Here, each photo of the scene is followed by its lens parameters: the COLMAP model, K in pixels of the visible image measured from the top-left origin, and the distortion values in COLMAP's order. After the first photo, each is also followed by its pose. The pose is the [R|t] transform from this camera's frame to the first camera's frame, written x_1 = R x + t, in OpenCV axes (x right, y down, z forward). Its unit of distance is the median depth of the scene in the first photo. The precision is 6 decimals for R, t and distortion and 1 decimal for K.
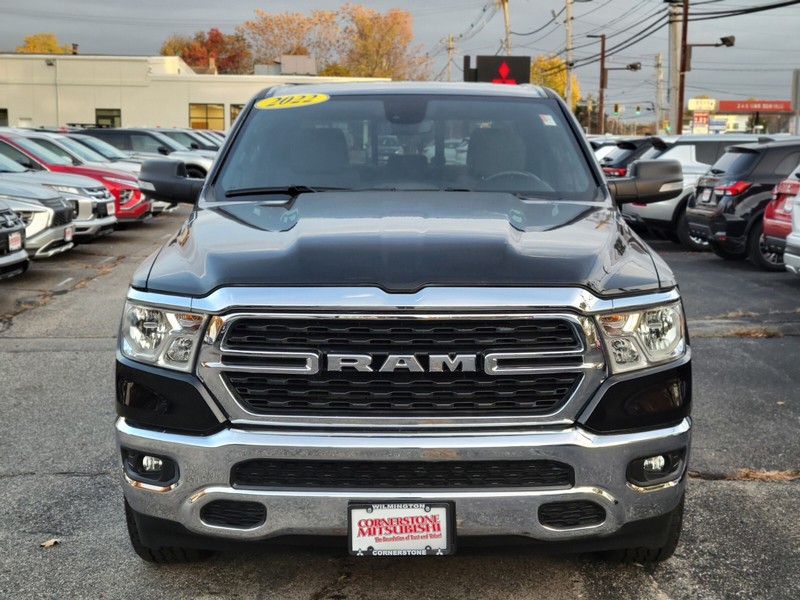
lens RADIAL K [[1188.3, 0, 400.0], [0, 1188.3, 300.0], [0, 0, 1]] dist [0.090941, 0.012490]
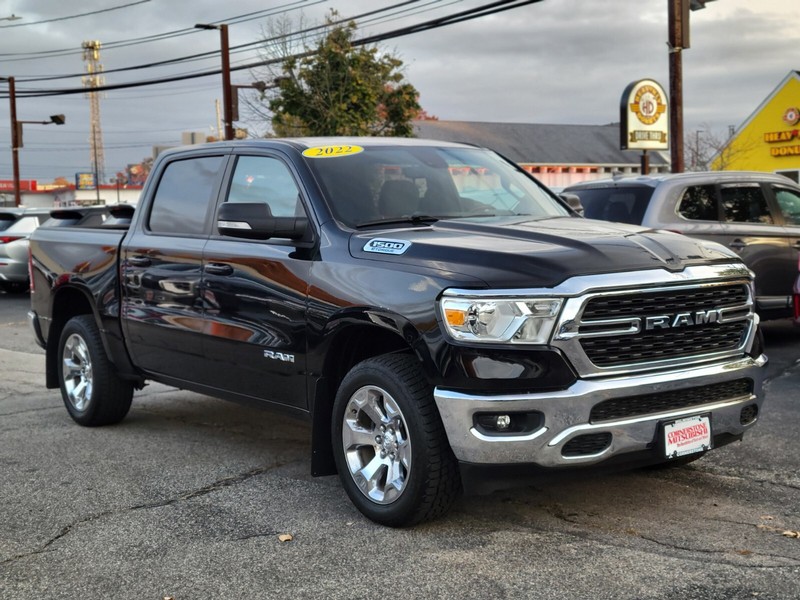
lens RADIAL K [[1188.3, 0, 400.0], [0, 1188.3, 300.0], [0, 0, 1]] dist [0.090941, 0.012490]
pose [[0.809543, -0.071831, 0.582649, -0.839880], [0.109720, 0.993511, -0.029963, 0.026413], [-0.576716, 0.088184, 0.812171, 0.011394]]
